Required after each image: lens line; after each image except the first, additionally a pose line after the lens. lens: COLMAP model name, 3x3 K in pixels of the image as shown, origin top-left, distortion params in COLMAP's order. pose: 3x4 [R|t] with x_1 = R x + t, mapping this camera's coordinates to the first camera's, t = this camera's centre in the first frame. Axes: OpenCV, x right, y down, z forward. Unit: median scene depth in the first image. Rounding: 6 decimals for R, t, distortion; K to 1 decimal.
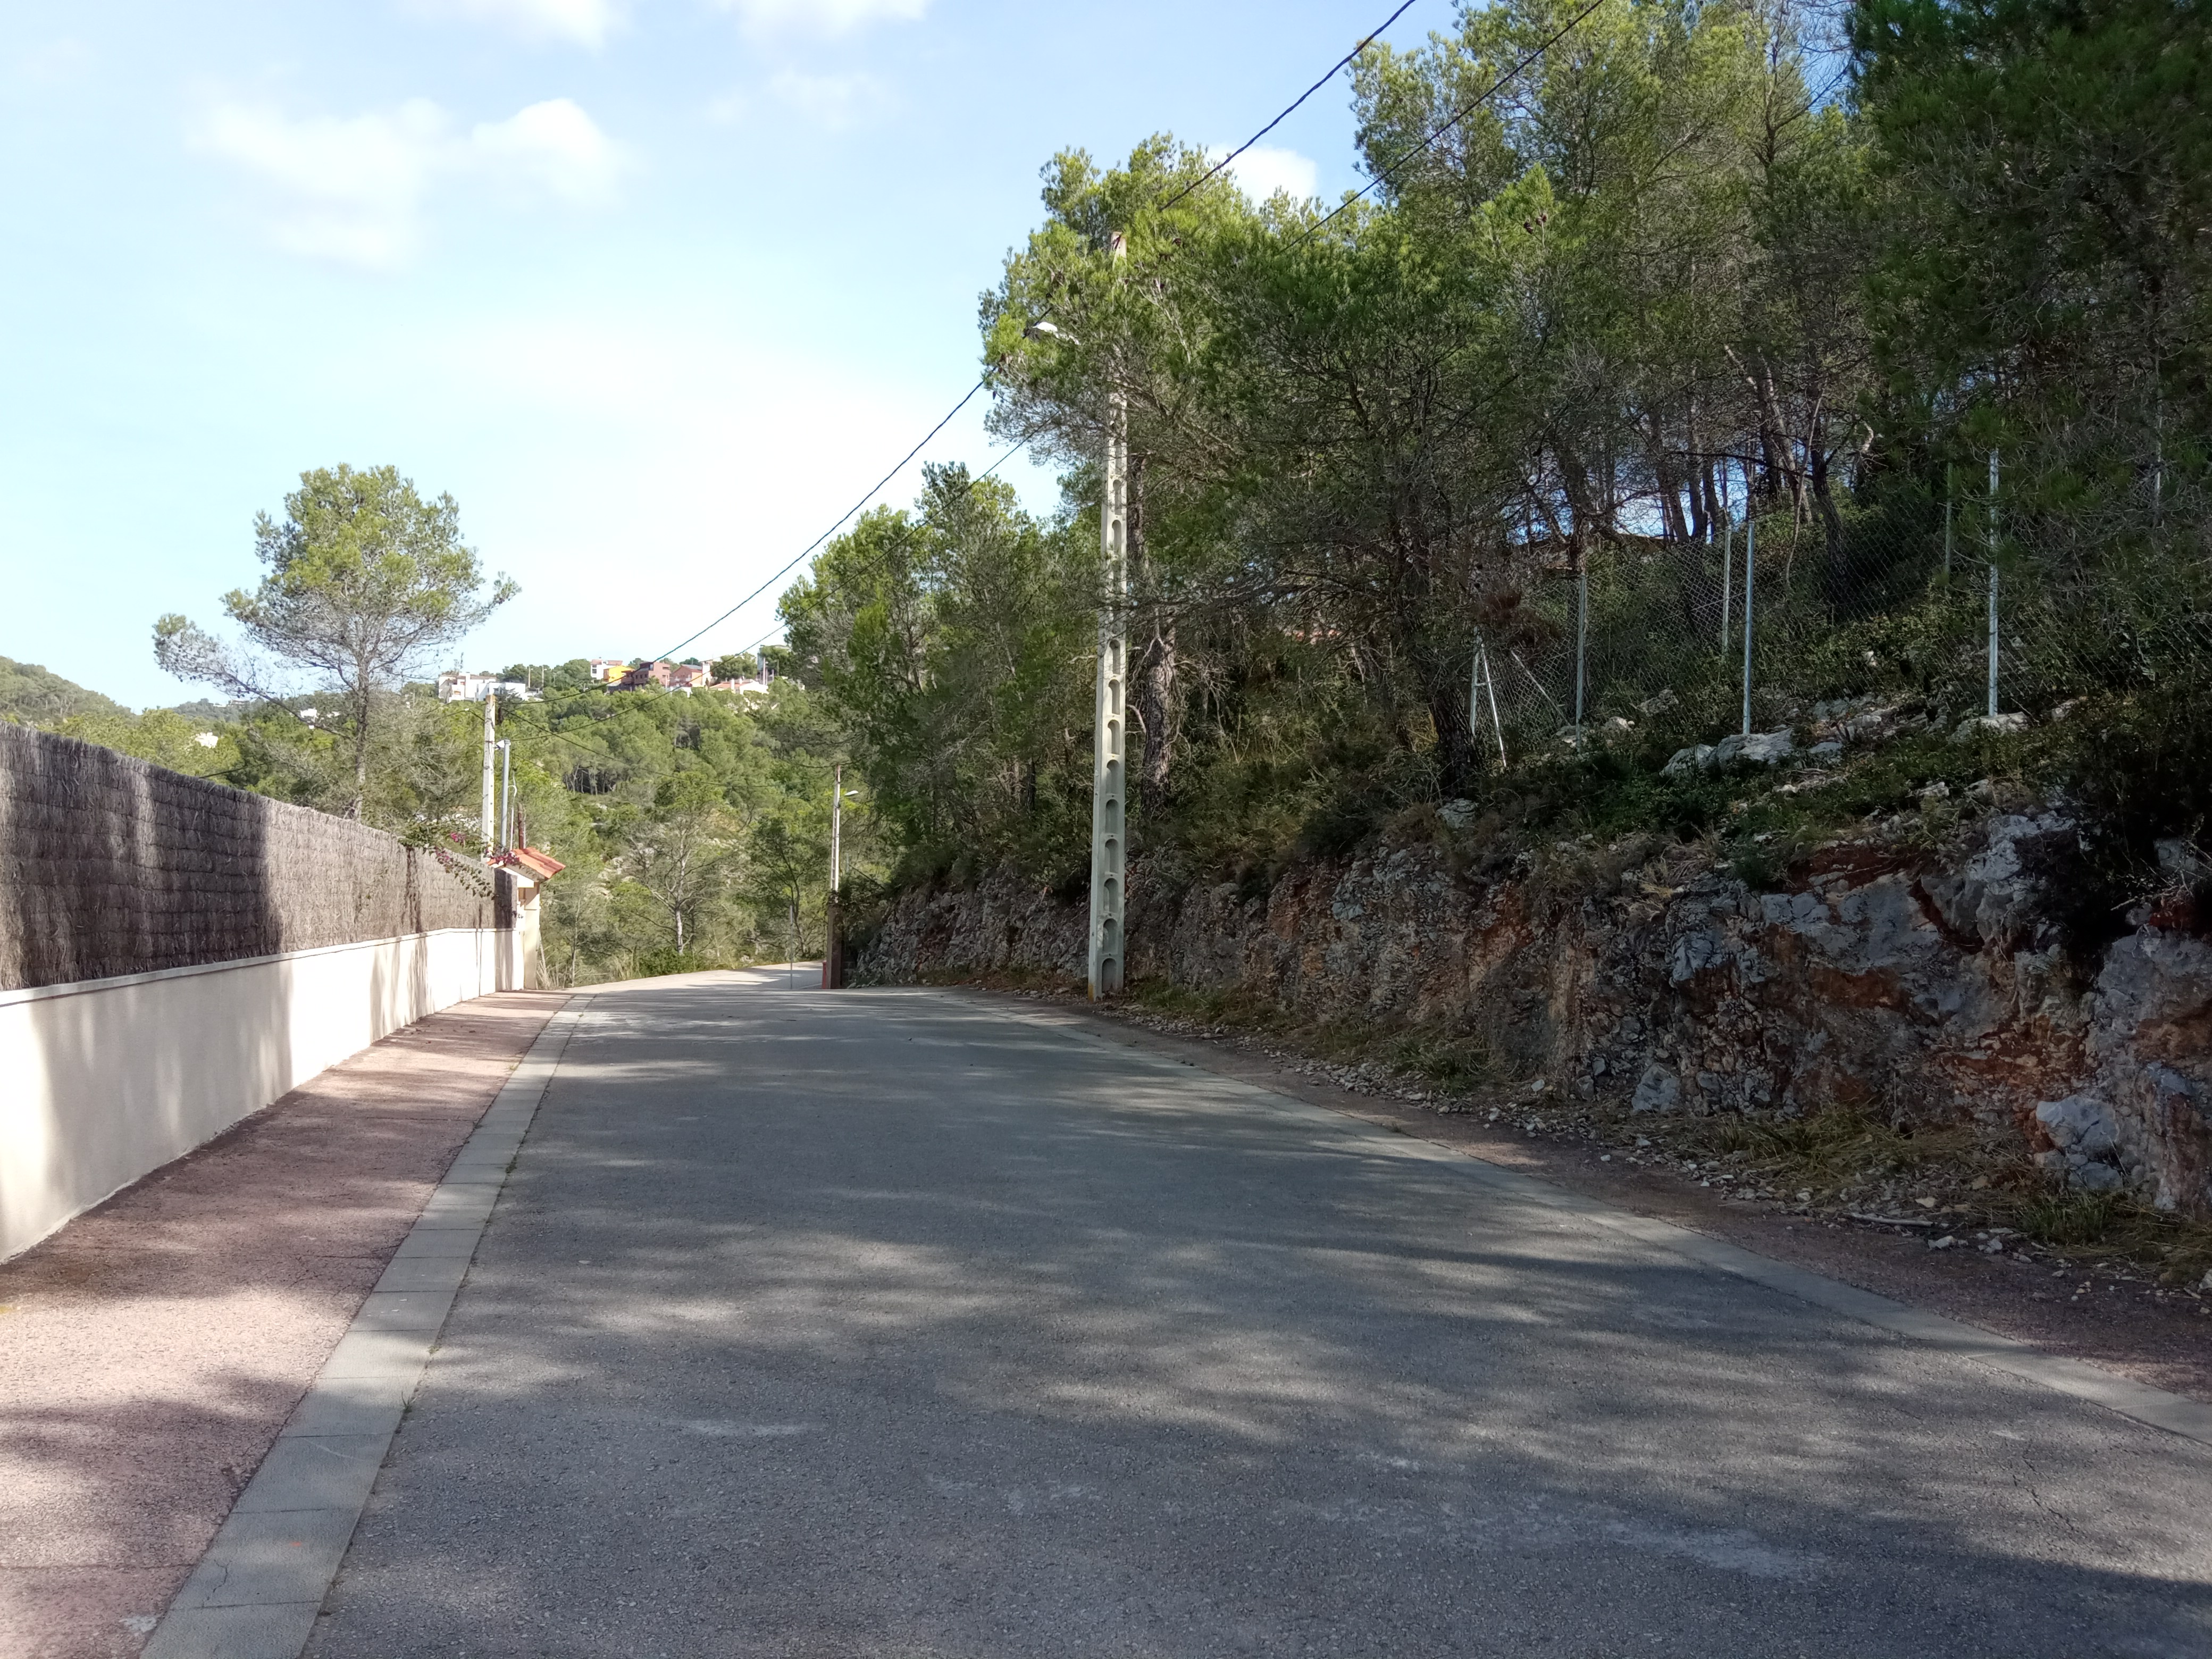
lens RADIAL K [[1774.4, 0, 1088.9], [0, 1774.4, 840.0], [0, 0, 1]] dist [0.085891, -0.140892]
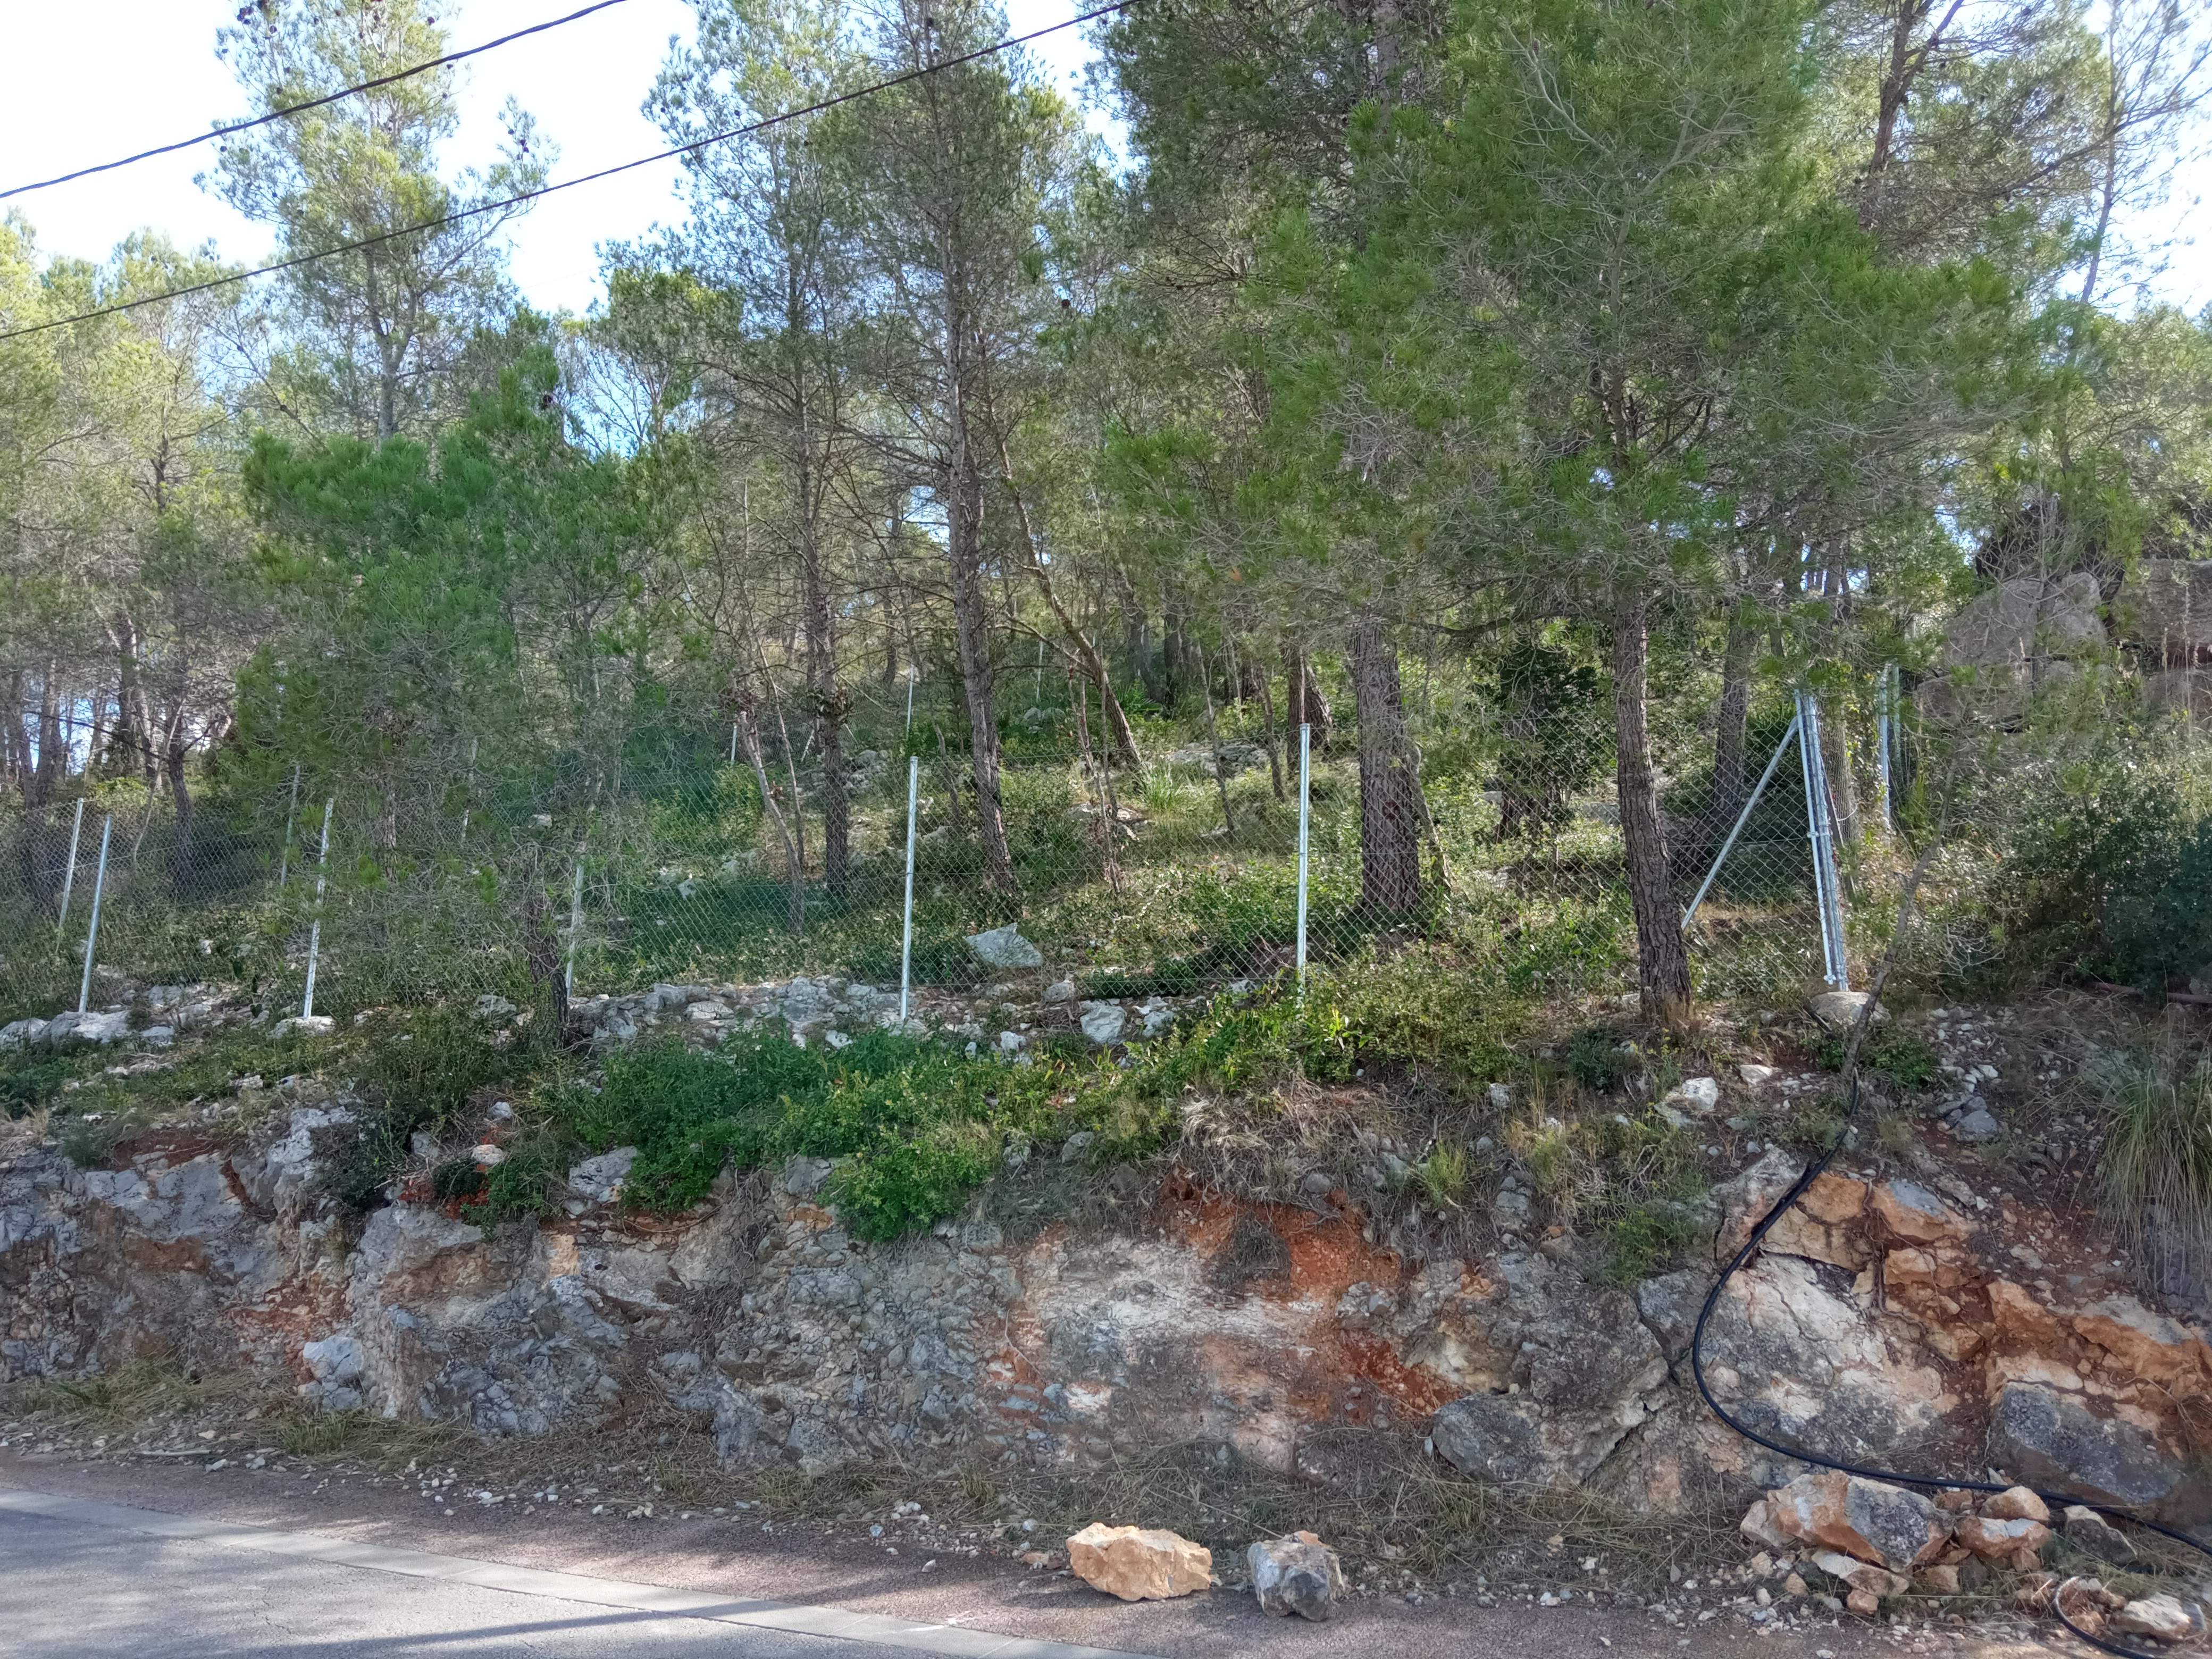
lens RADIAL K [[1764.6, 0, 1104.3], [0, 1764.6, 846.2], [0, 0, 1]] dist [0.073610, -0.116377]
pose [[0.633200, 0.140205, 0.761184, -0.094819], [-0.033554, 0.987504, -0.153980, -0.019443], [-0.773261, 0.071959, 0.629992, -0.196812]]
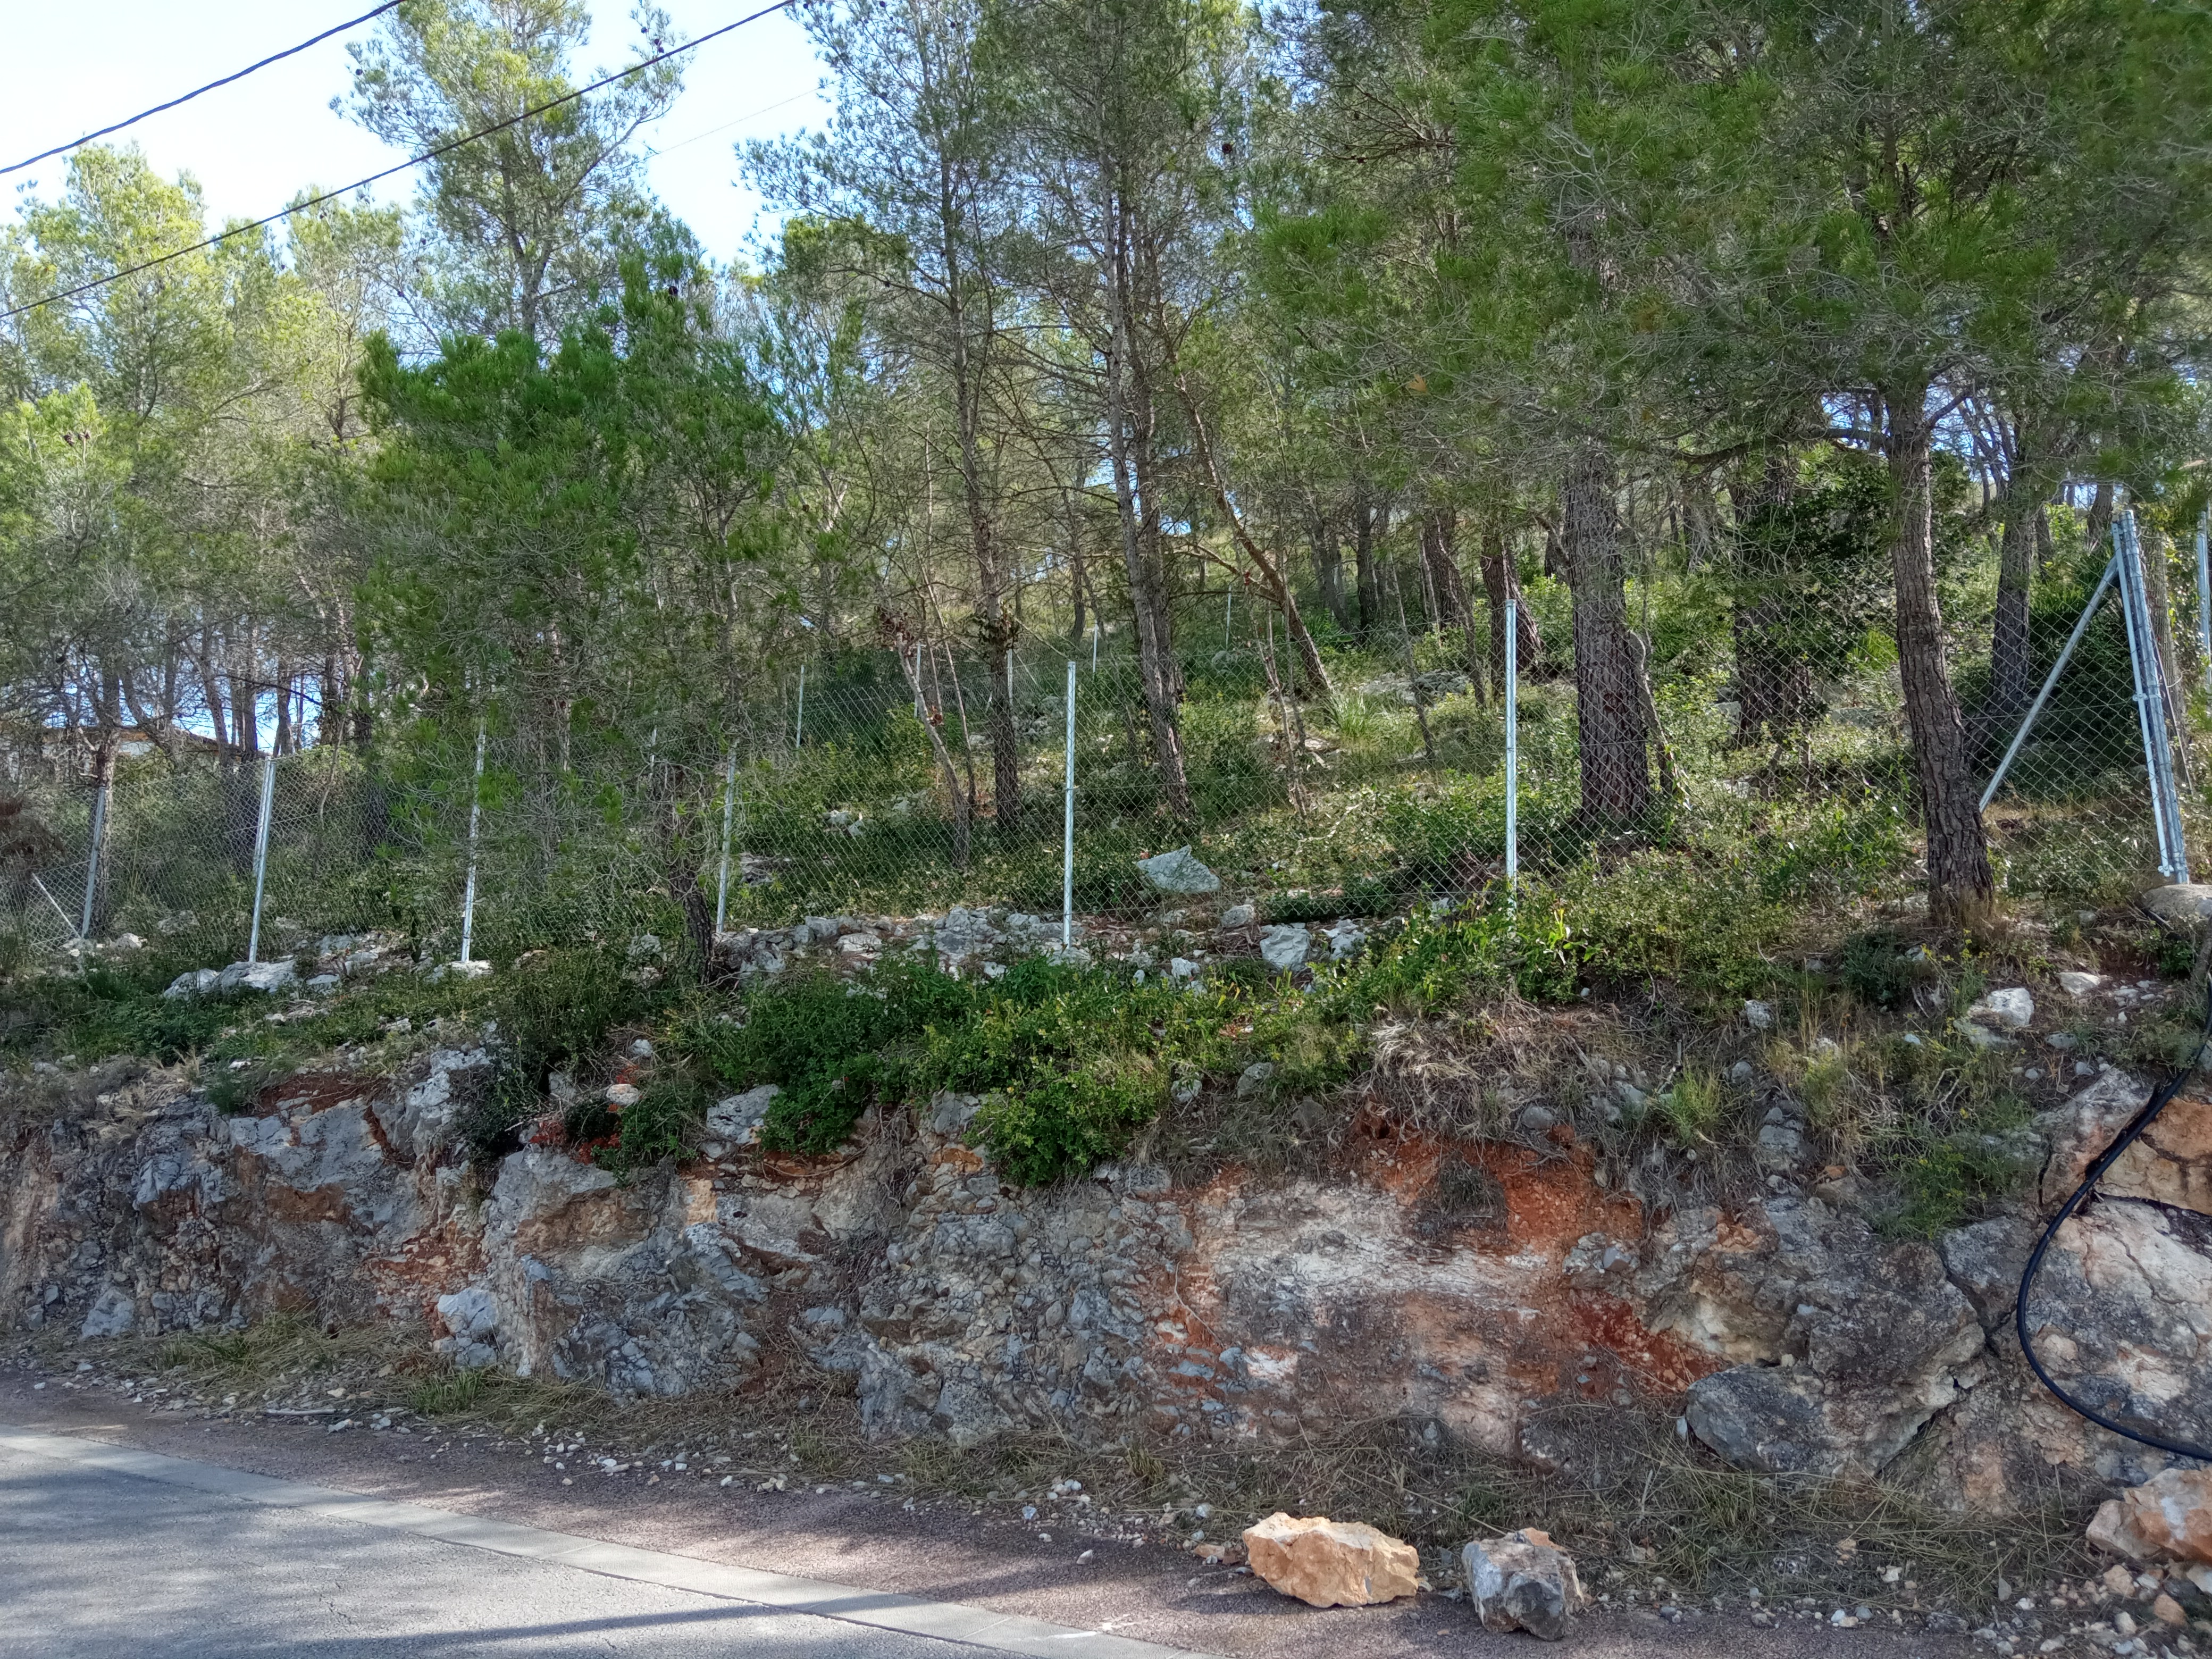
lens RADIAL K [[1774.4, 0, 1088.9], [0, 1774.4, 840.0], [0, 0, 1]] dist [0.085891, -0.140892]
pose [[0.723570, 0.109212, 0.681556, -0.001739], [-0.025288, 0.990935, -0.131940, -0.005364], [-0.689788, 0.078233, 0.719773, -0.136220]]
